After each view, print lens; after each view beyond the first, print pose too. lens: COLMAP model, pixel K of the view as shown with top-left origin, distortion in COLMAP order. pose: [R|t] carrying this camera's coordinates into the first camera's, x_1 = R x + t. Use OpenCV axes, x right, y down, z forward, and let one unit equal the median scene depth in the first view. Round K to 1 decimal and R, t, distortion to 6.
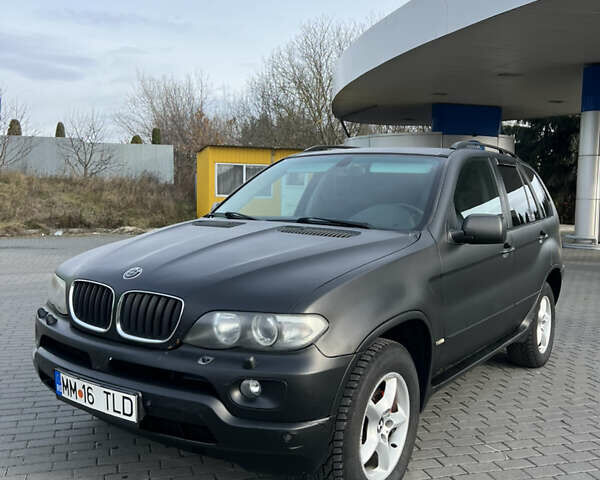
lens RADIAL K [[597.9, 0, 301.8], [0, 597.9, 239.2], [0, 0, 1]] dist [0.083103, -0.148794]
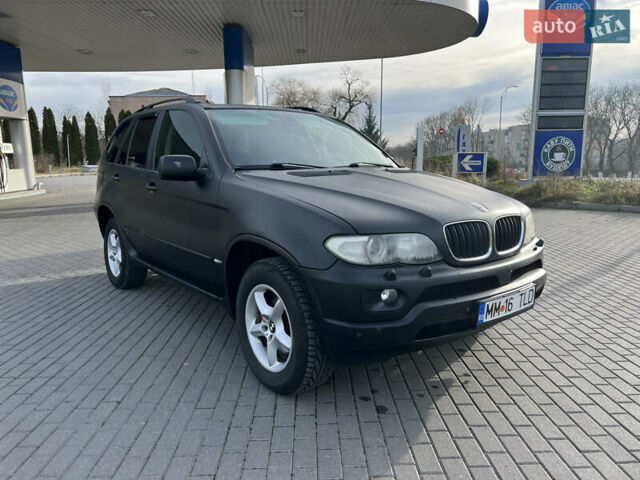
lens RADIAL K [[479.1, 0, 321.1], [0, 479.1, 237.8], [0, 0, 1]] dist [0.054835, -0.053931]
pose [[0.286366, -0.185743, 0.939944, -0.983162], [0.088751, 0.981953, 0.167006, -0.055701], [-0.954001, 0.035596, 0.297683, 0.765649]]
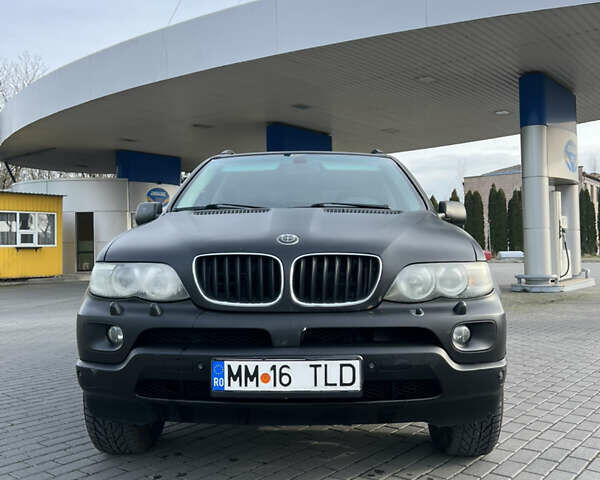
lens RADIAL K [[597.9, 0, 301.8], [0, 597.9, 239.2], [0, 0, 1]] dist [0.083103, -0.148794]
pose [[0.833516, -0.022590, 0.552033, -0.568725], [0.073643, 0.994791, -0.070485, 0.091399], [-0.547565, 0.099404, 0.830838, 0.186231]]
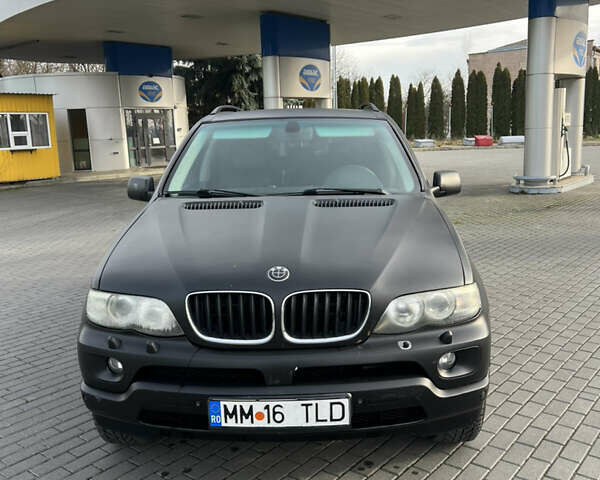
lens RADIAL K [[597.9, 0, 301.8], [0, 597.9, 239.2], [0, 0, 1]] dist [0.083103, -0.148794]
pose [[0.832056, -0.145530, 0.535260, -0.547483], [0.091236, 0.987733, 0.126726, -0.079776], [-0.547137, -0.056609, 0.835127, 0.172143]]
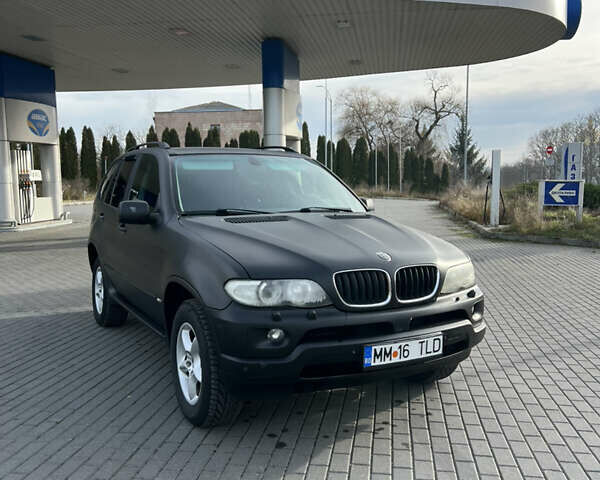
lens RADIAL K [[597.9, 0, 301.8], [0, 597.9, 239.2], [0, 0, 1]] dist [0.083103, -0.148794]
pose [[0.445276, -0.114855, 0.887996, -1.122349], [0.085910, 0.992644, 0.085312, -0.078264], [-0.891262, 0.038300, 0.451868, 0.433418]]
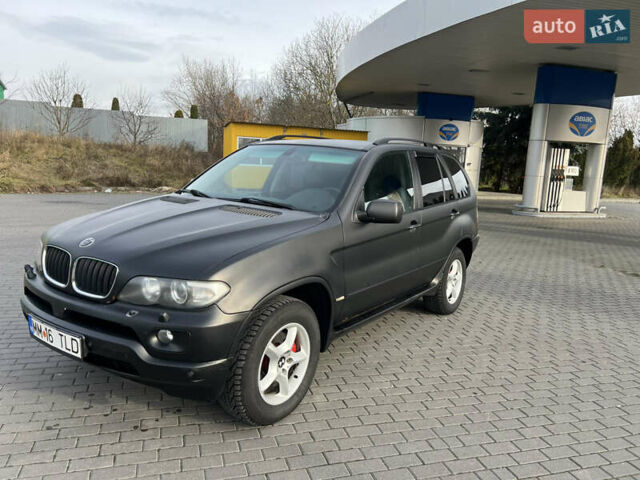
lens RADIAL K [[479.0, 0, 319.0], [0, 479.0, 241.3], [0, 0, 1]] dist [0.062719, -0.069251]
pose [[0.999554, 0.029624, 0.003863, 0.155947], [-0.029850, 0.995558, 0.089290, -0.039440], [-0.001201, -0.089365, 0.995998, -0.017773]]
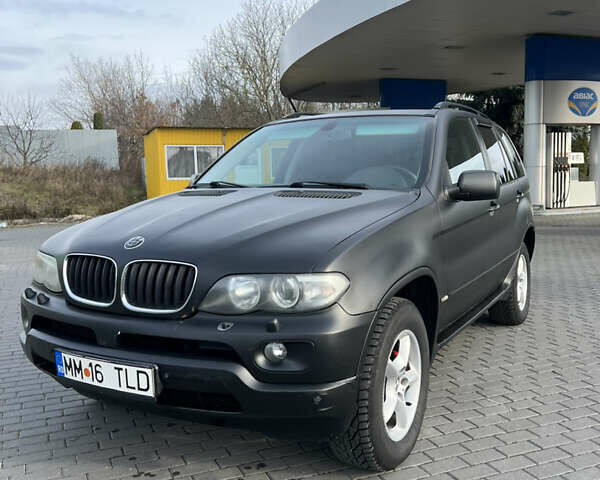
lens RADIAL K [[597.9, 0, 306.0], [0, 597.9, 237.6], [0, 0, 1]] dist [0.083997, -0.150860]
pose [[0.994565, -0.051384, 0.090553, -0.074181], [0.048879, 0.998364, 0.029666, 0.025550], [-0.091929, -0.025078, 0.995450, 0.028930]]
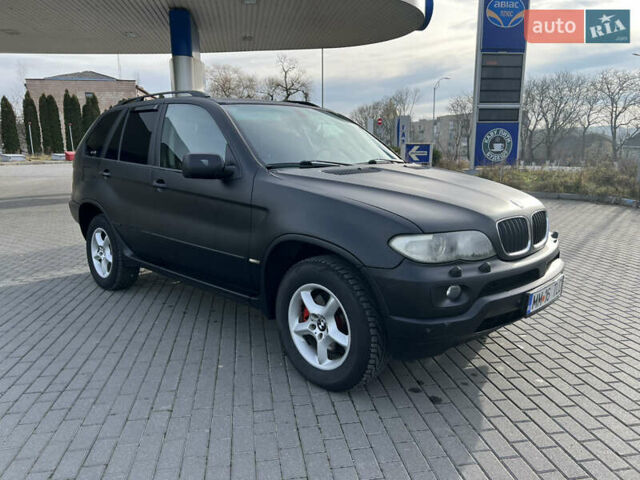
lens RADIAL K [[478.4, 0, 322.6], [0, 478.4, 235.2], [0, 0, 1]] dist [0.061910, -0.066835]
pose [[0.152031, -0.207907, 0.966262, -1.025823], [0.085379, 0.976734, 0.196726, -0.088246], [-0.984681, 0.052590, 0.166245, 0.935517]]
